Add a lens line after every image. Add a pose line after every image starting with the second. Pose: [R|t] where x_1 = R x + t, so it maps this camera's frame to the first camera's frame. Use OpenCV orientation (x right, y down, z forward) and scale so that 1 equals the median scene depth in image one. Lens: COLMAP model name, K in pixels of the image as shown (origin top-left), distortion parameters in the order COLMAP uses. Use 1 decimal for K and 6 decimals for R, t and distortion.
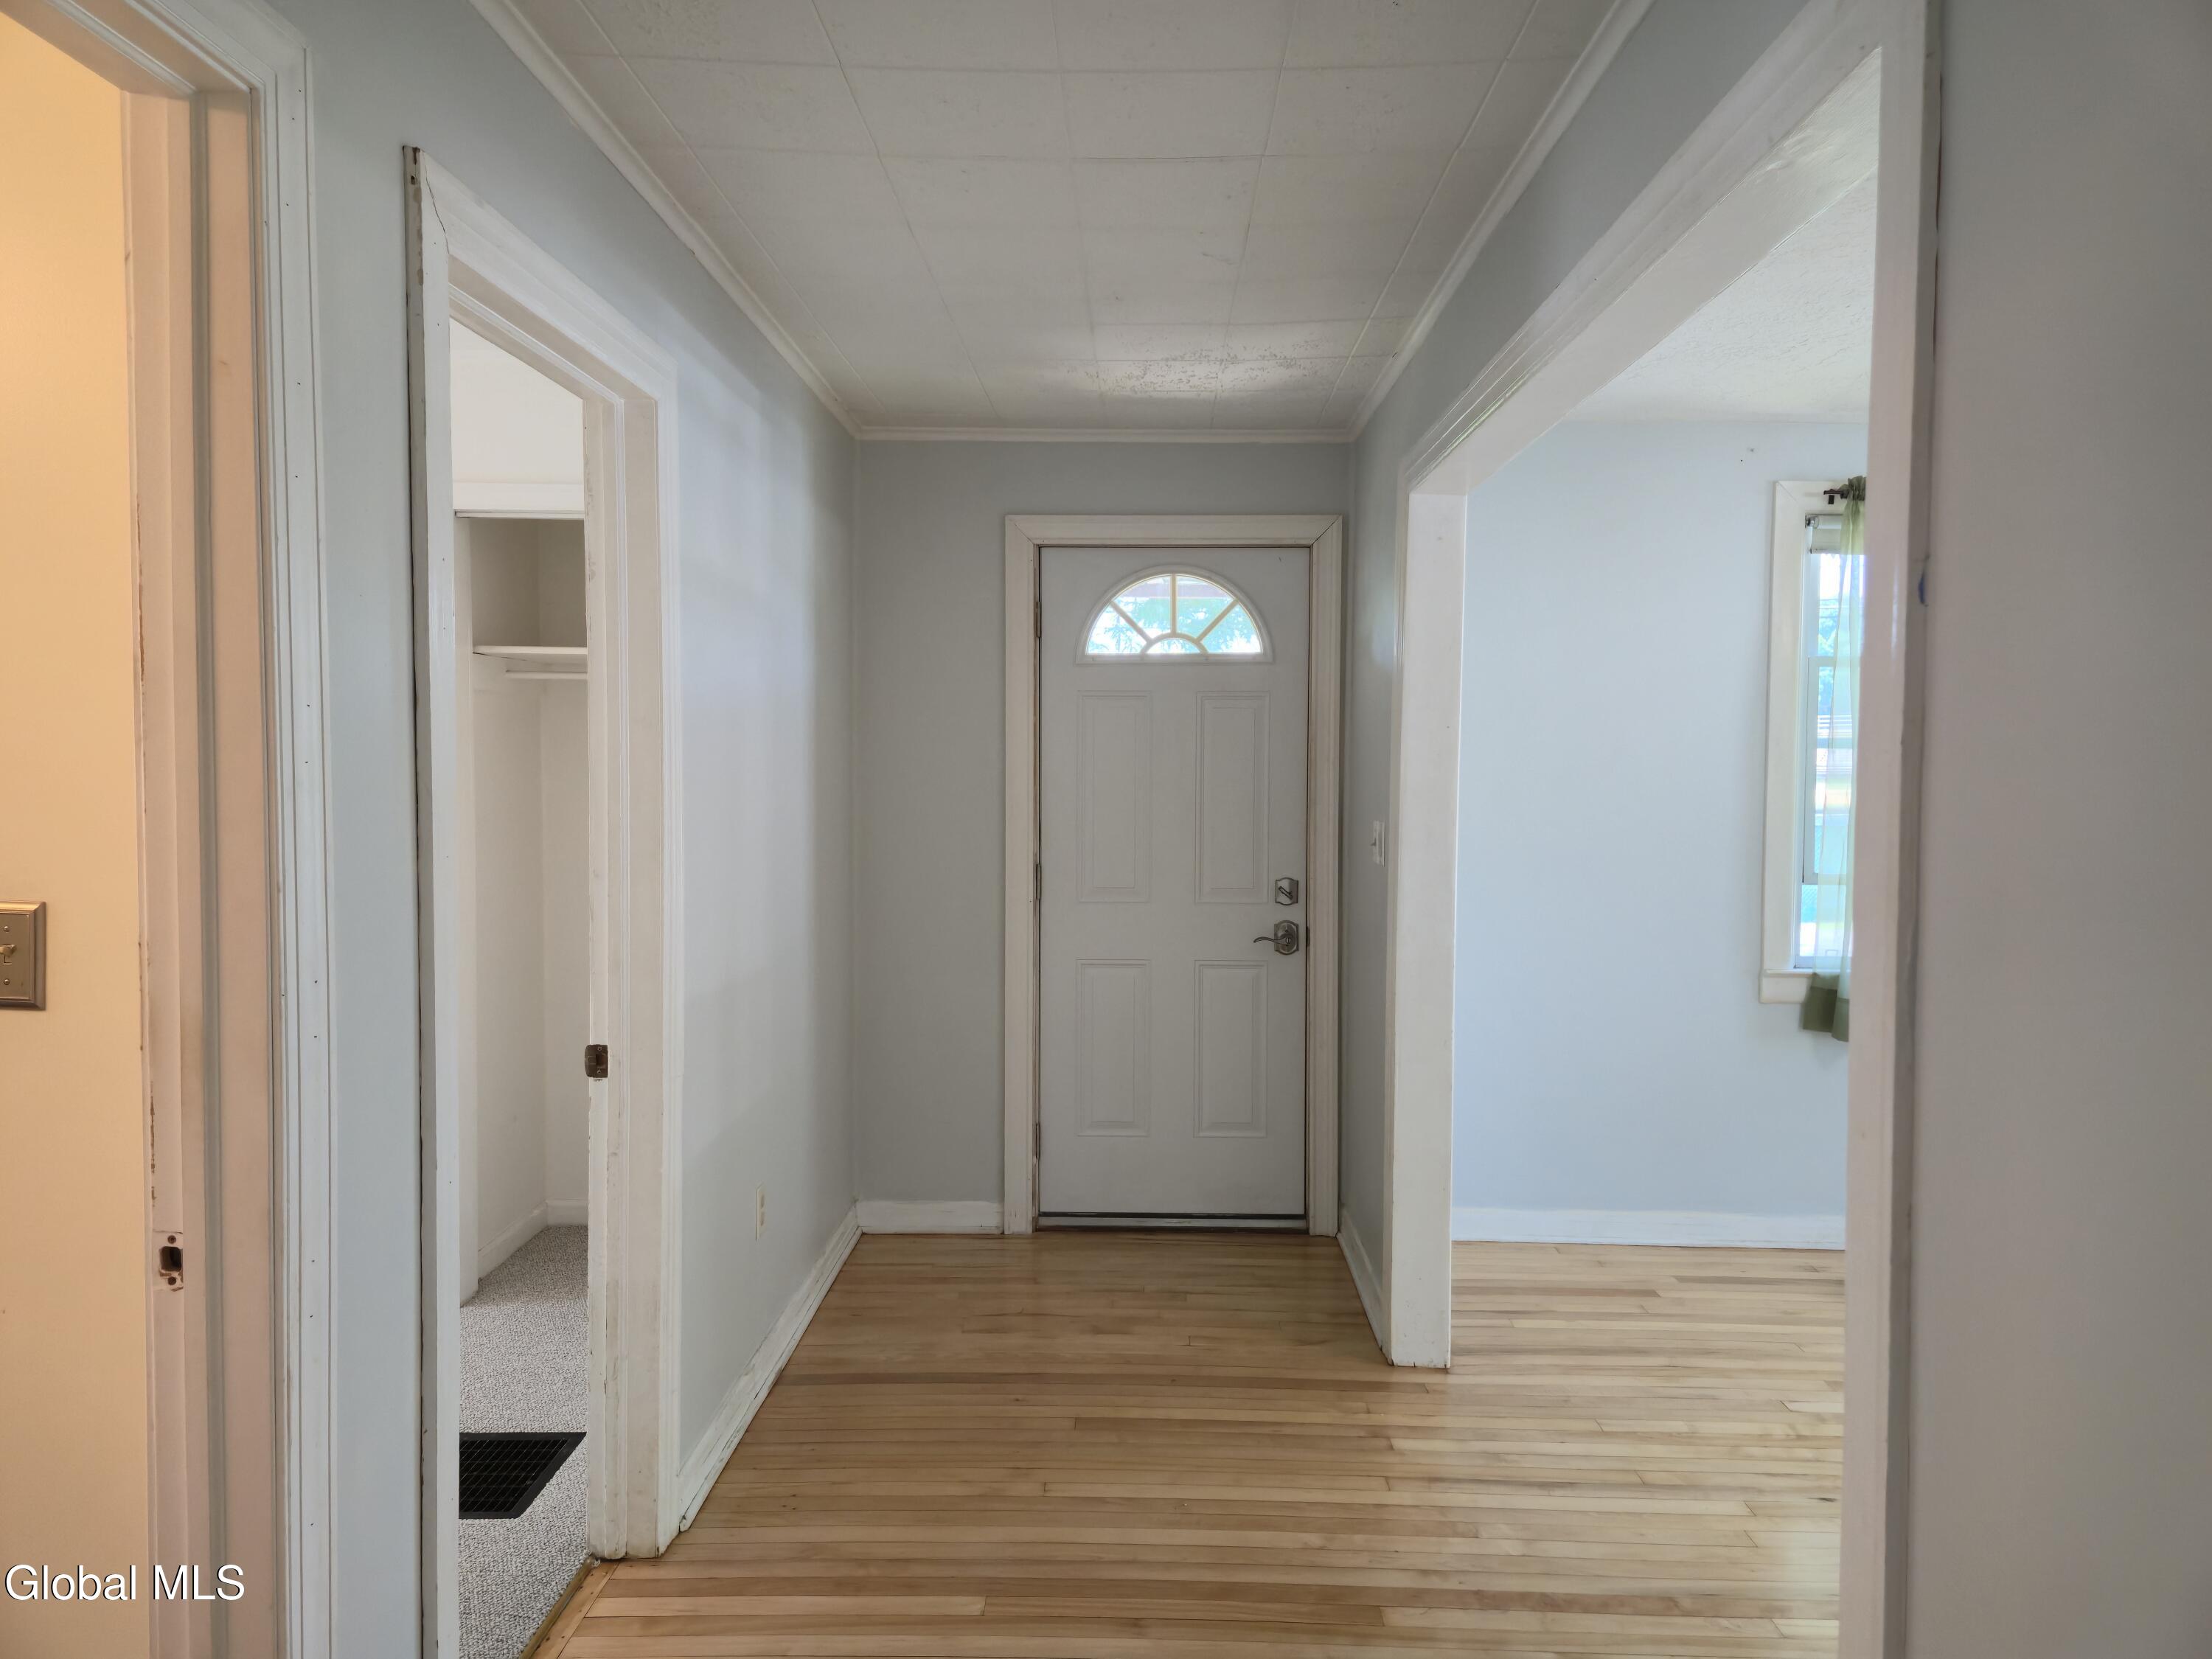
lens RADIAL K [[1485.0, 0, 1097.8], [0, 1485.0, 838.4], [0, 0, 1]] dist [0.062232, -0.056240]
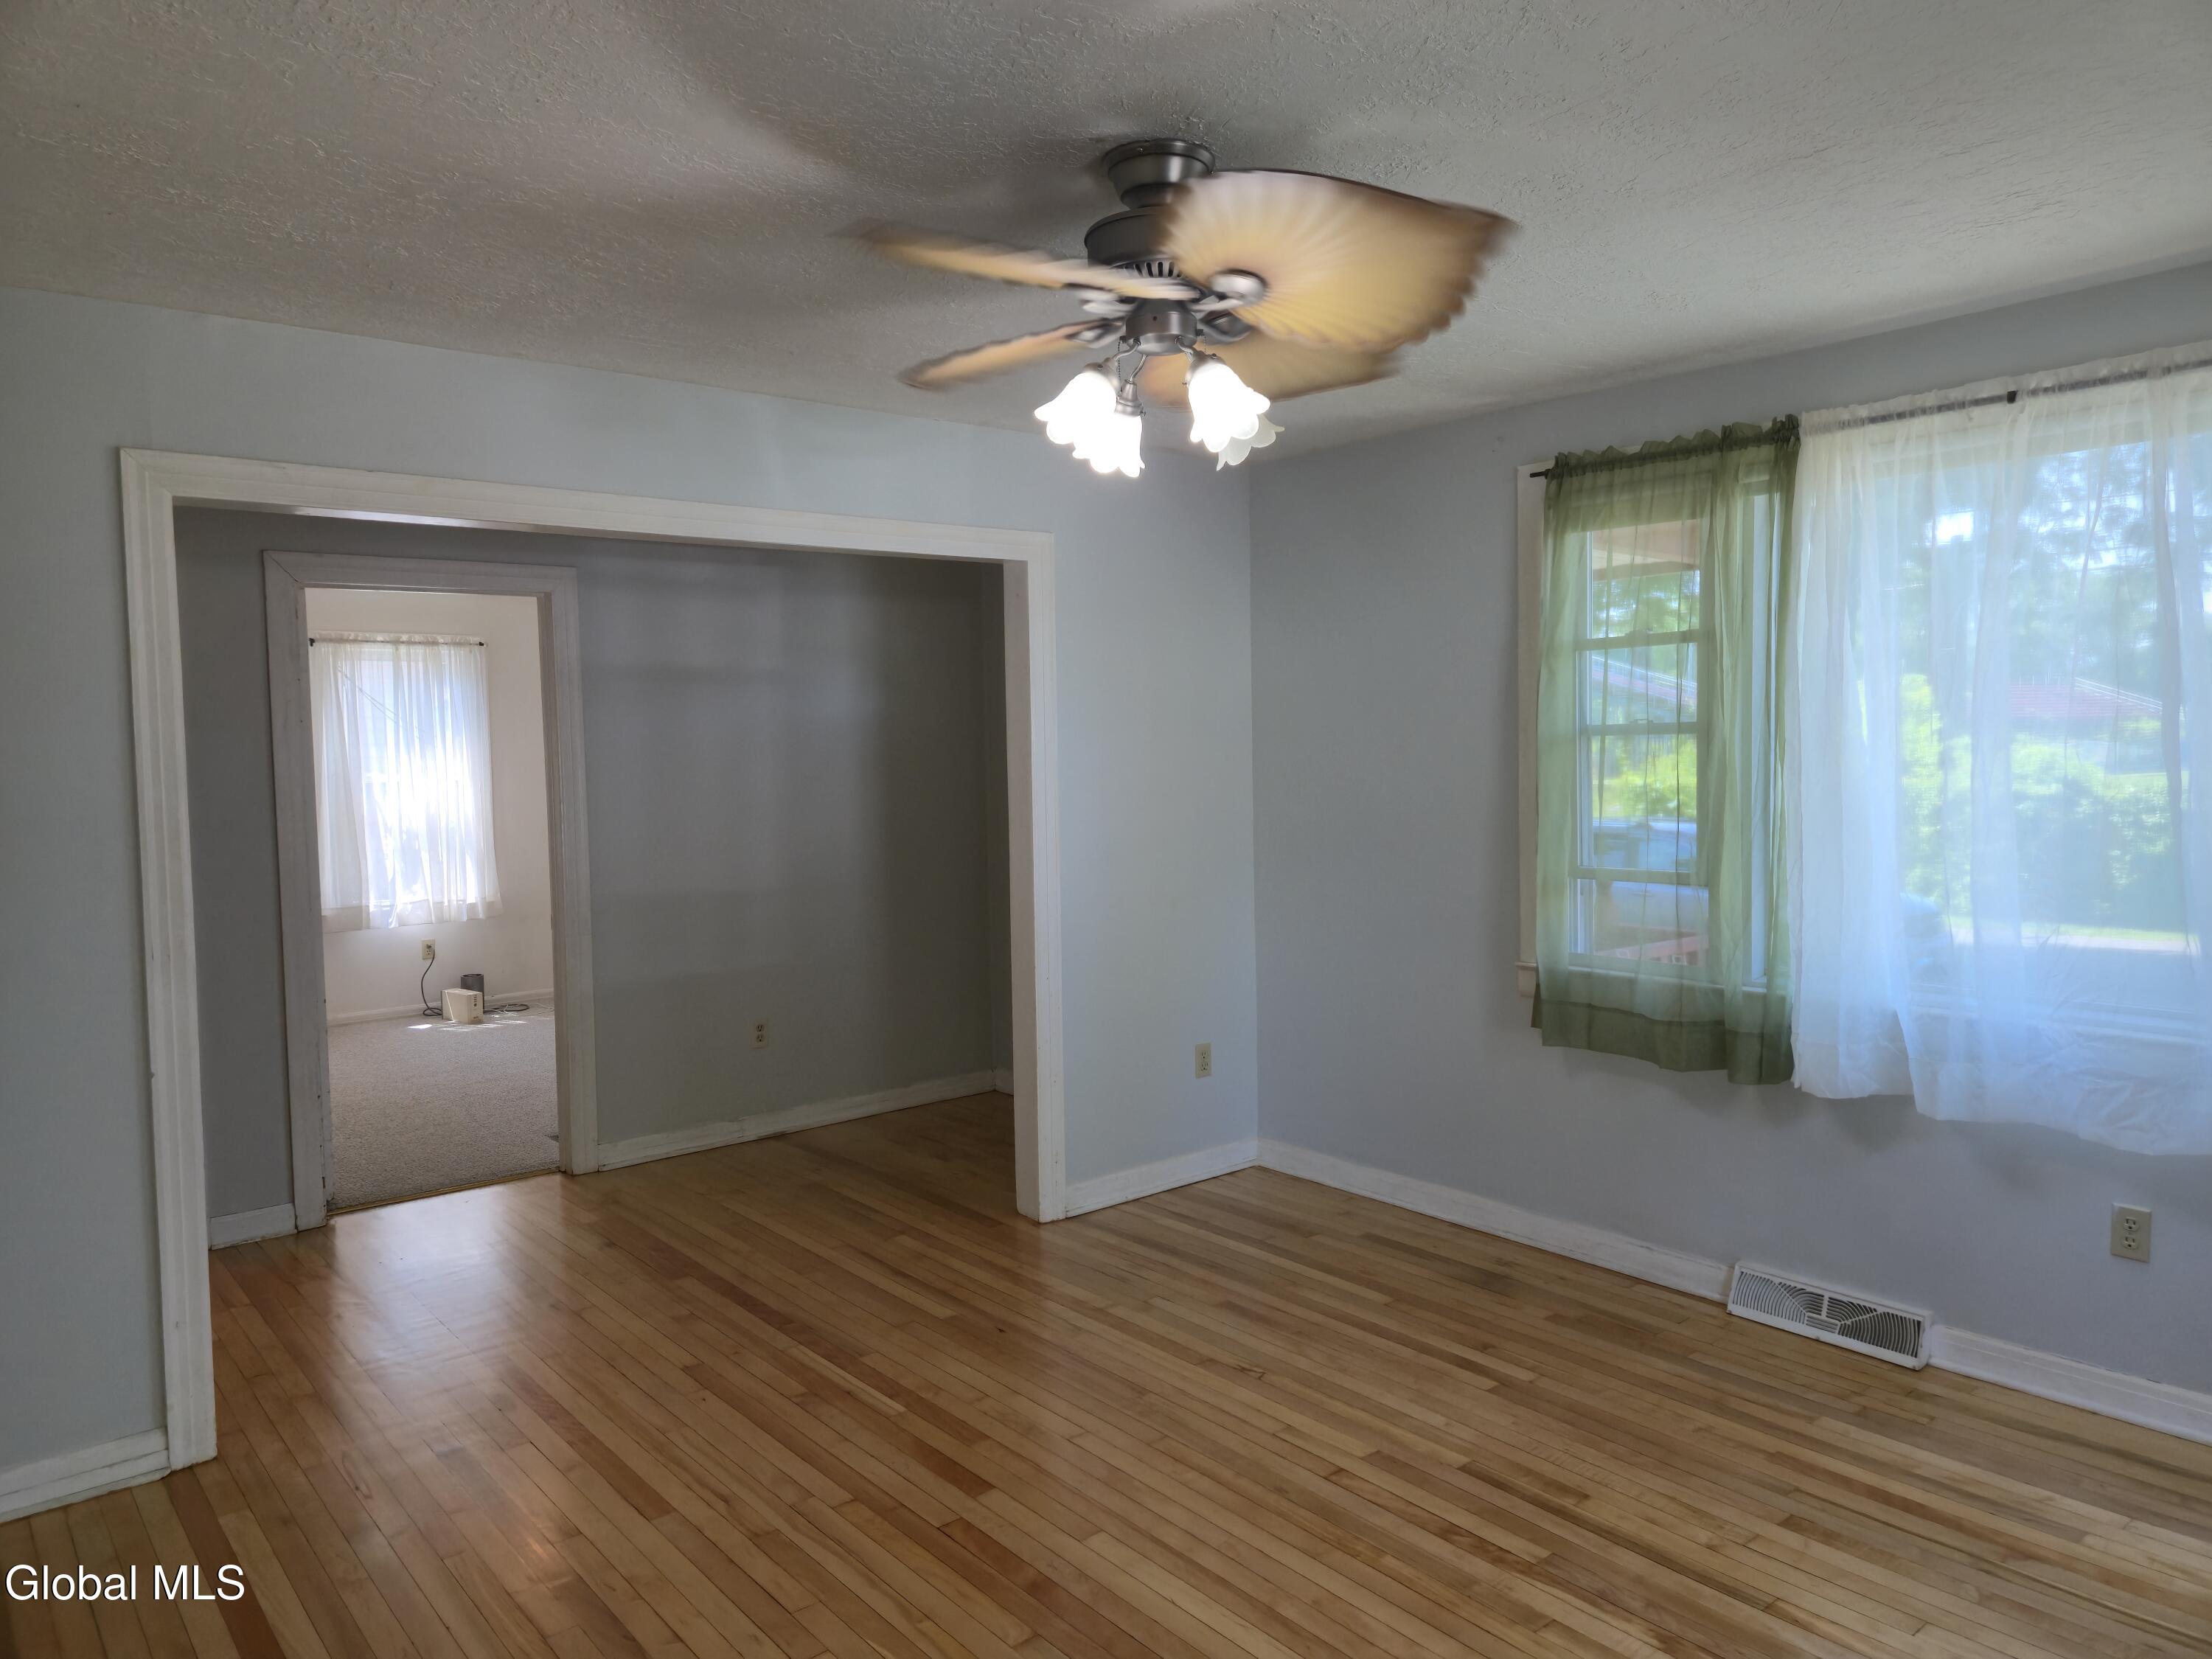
lens RADIAL K [[1485.0, 0, 1097.8], [0, 1485.0, 838.4], [0, 0, 1]] dist [0.062232, -0.056240]
pose [[0.657710, 0.029556, -0.752691, 1.286901], [-0.016742, 0.999557, 0.024620, -0.016933], [0.753085, -0.003592, 0.657913, 0.186270]]
